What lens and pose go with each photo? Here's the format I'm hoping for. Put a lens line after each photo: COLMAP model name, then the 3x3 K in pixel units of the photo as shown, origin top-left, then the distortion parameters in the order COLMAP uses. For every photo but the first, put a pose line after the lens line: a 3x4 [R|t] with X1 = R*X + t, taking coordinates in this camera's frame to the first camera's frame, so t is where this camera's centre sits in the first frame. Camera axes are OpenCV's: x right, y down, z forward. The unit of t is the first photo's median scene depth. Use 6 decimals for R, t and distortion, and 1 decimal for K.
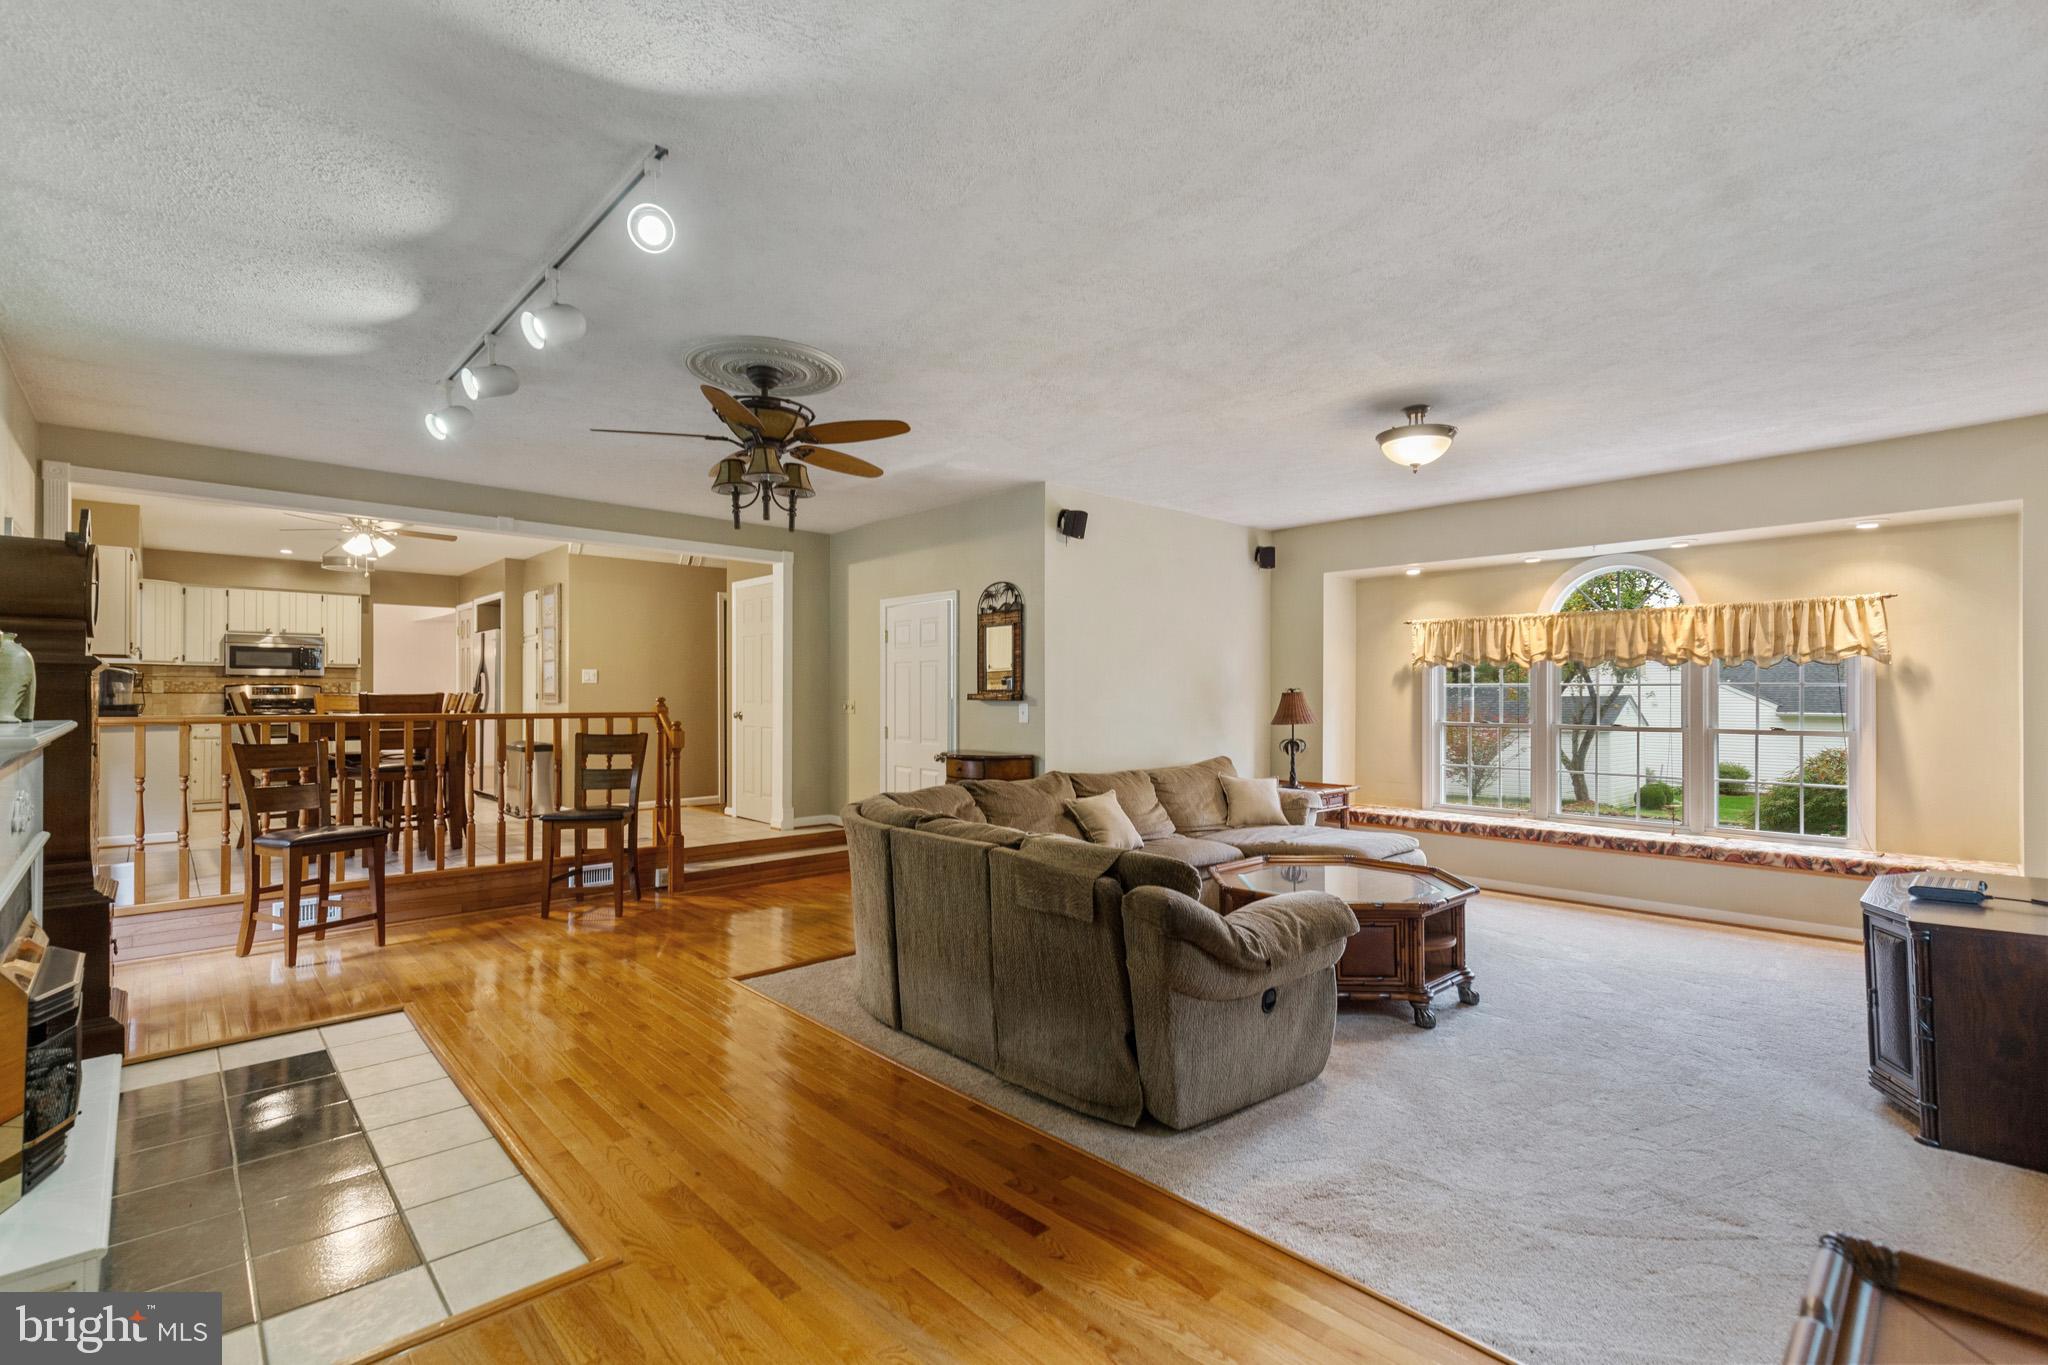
lens RADIAL K [[923.8, 0, 1031.6], [0, 923.8, 686.7], [0, 0, 1]] dist [0.000321, 0.000132]
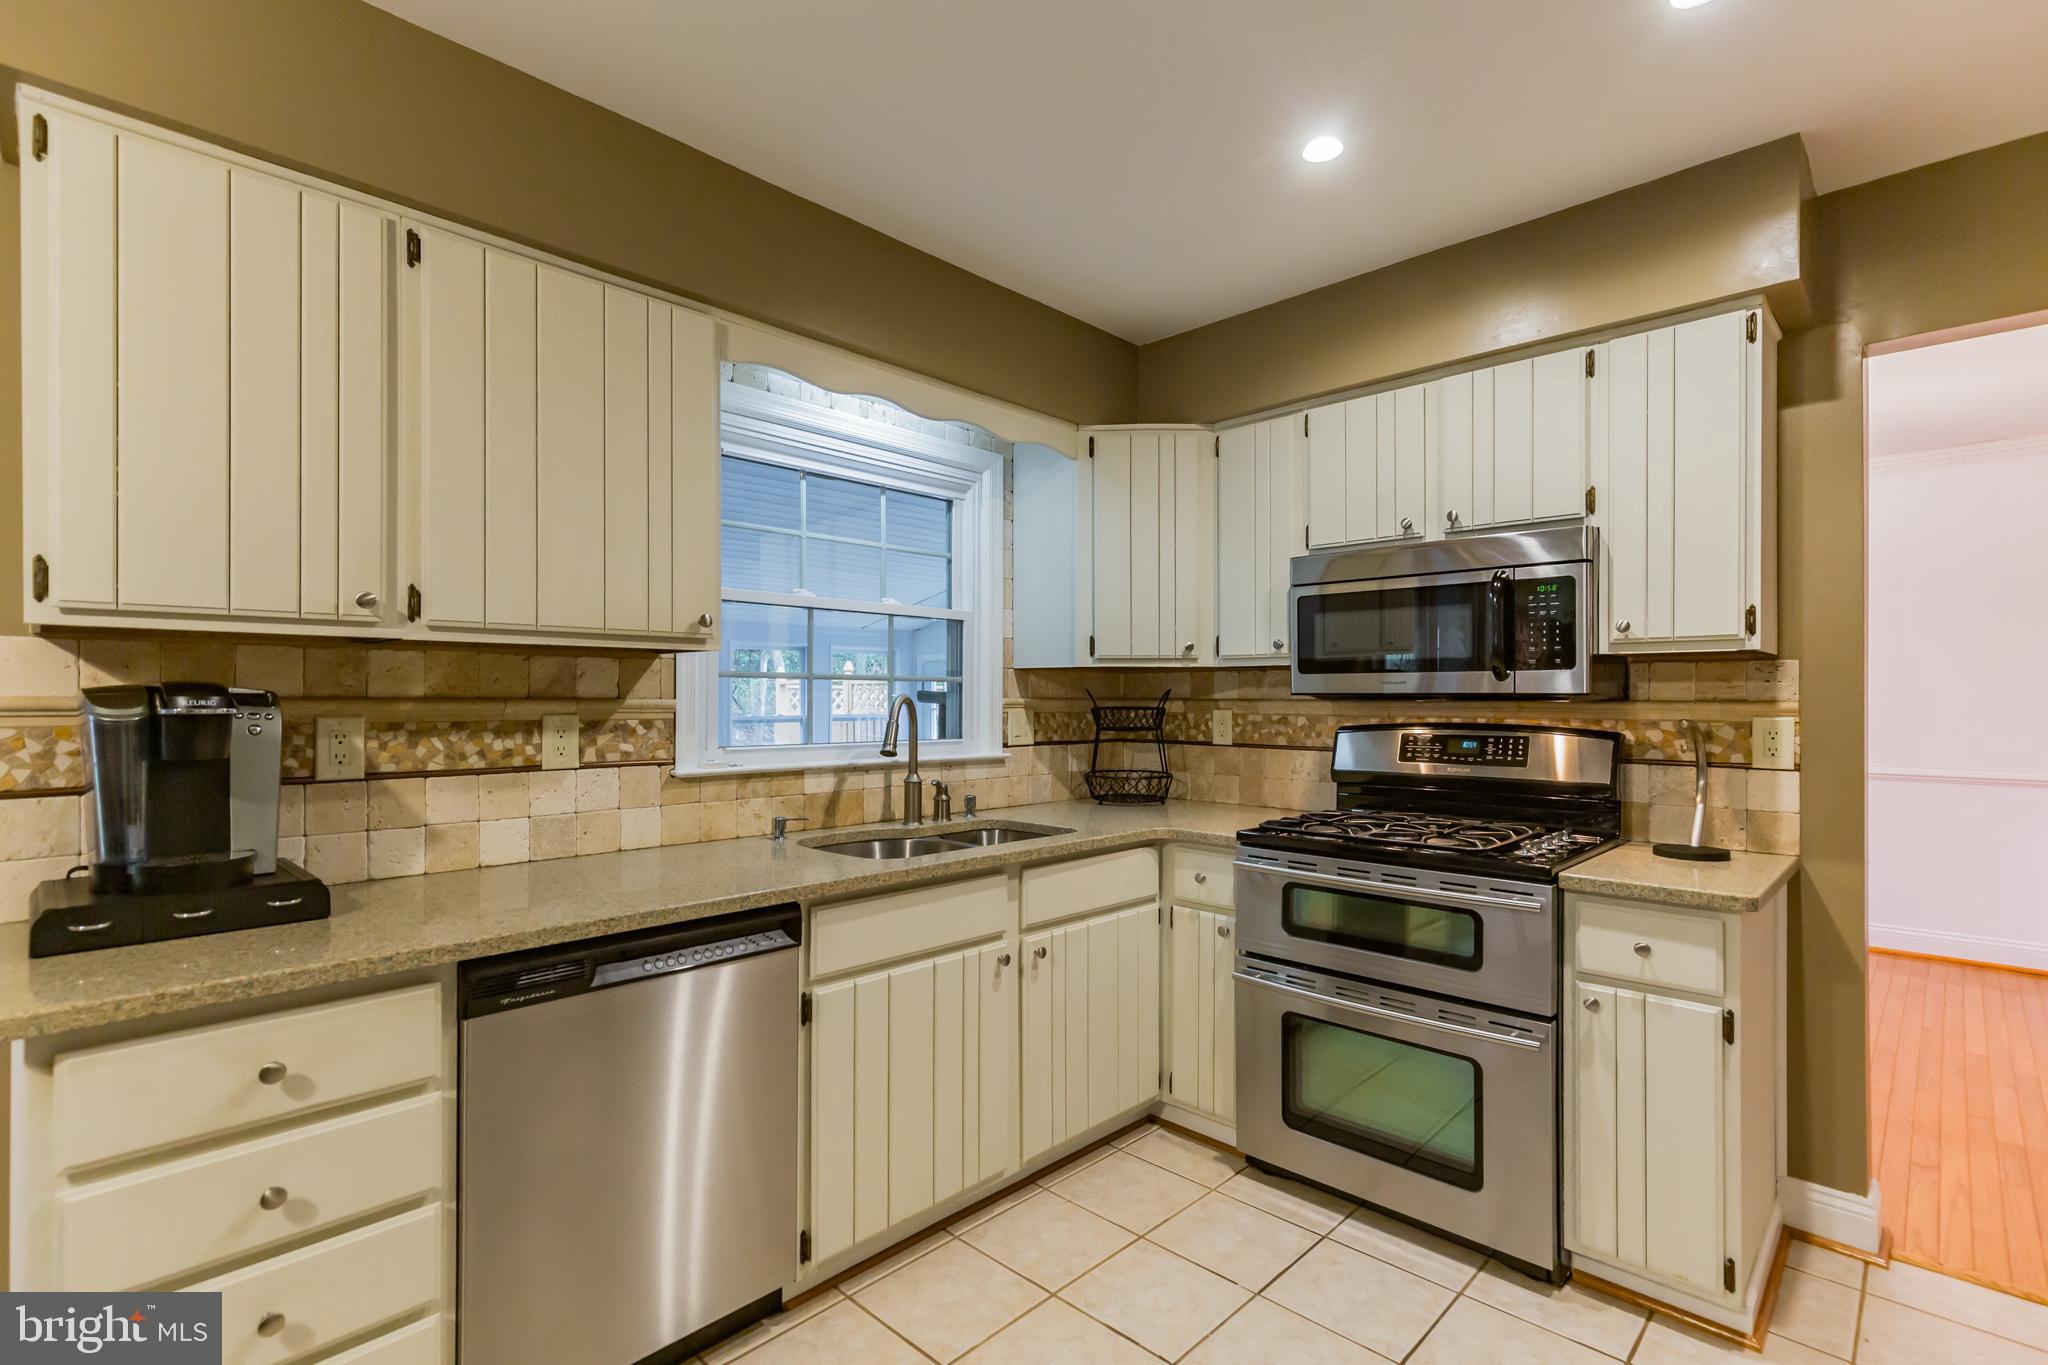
lens RADIAL K [[964.2, 0, 1029.7], [0, 964.2, 695.5], [0, 0, 1]] dist [0.004559, 0.000051]
pose [[0.060802, -0.002996, -0.998145, -0.849456], [0.008895, 0.999957, -0.002459, -0.019041], [0.998110, -0.008729, 0.060826, 1.347758]]
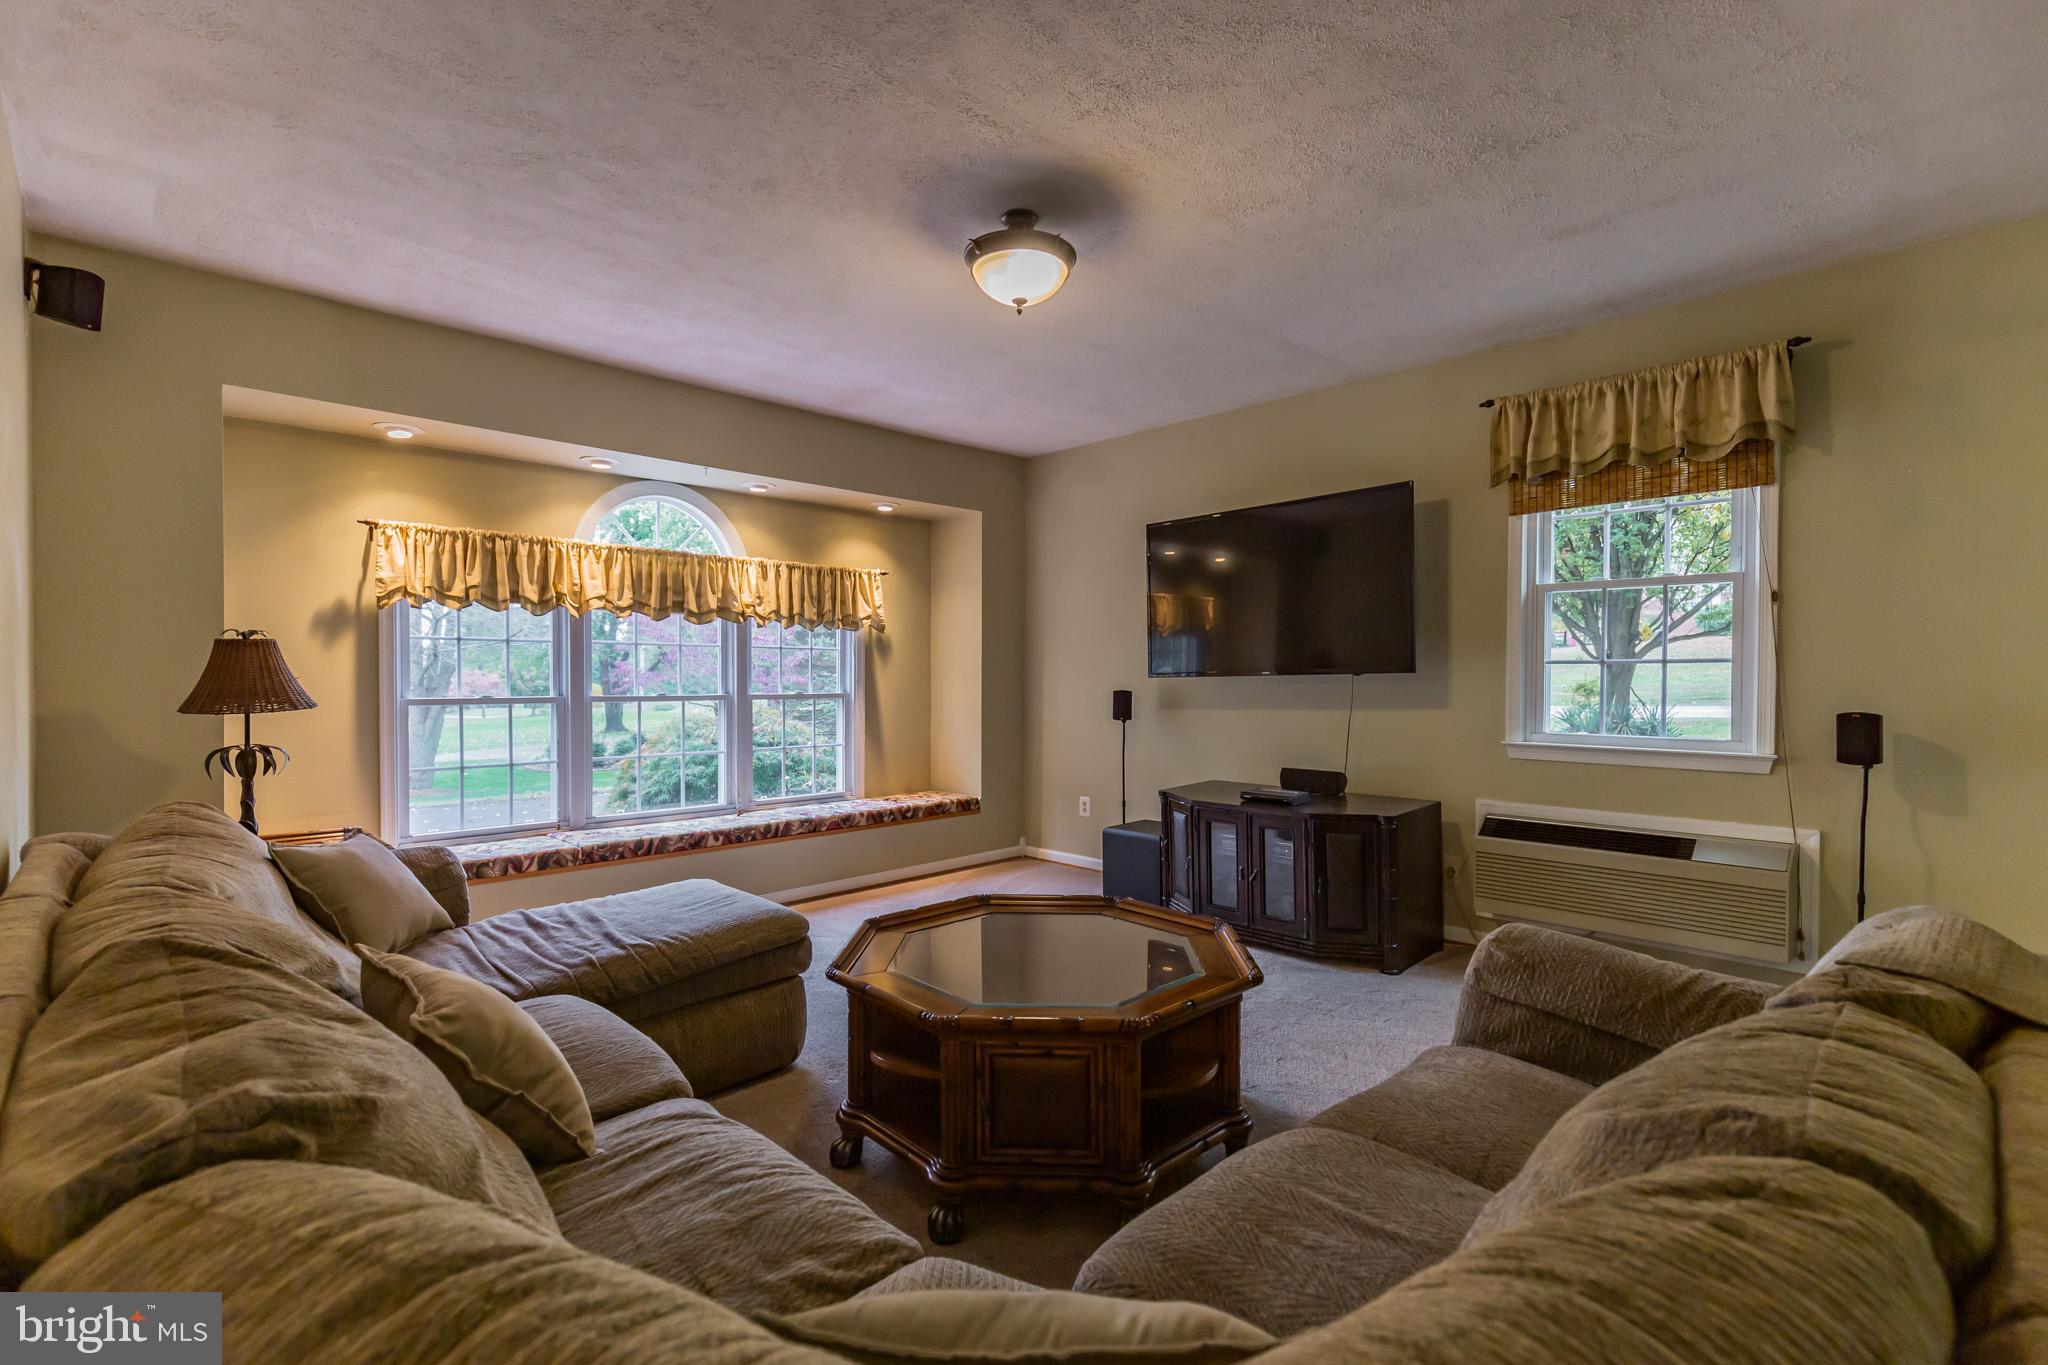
lens RADIAL K [[923.8, 0, 1031.6], [0, 923.8, 686.7], [0, 0, 1]] dist [0.000321, 0.000132]
pose [[-0.031812, -0.012410, 0.999417, -0.195872], [-0.008671, 0.999889, 0.012140, 0.023638], [-0.999456, -0.008279, -0.031916, 0.750531]]
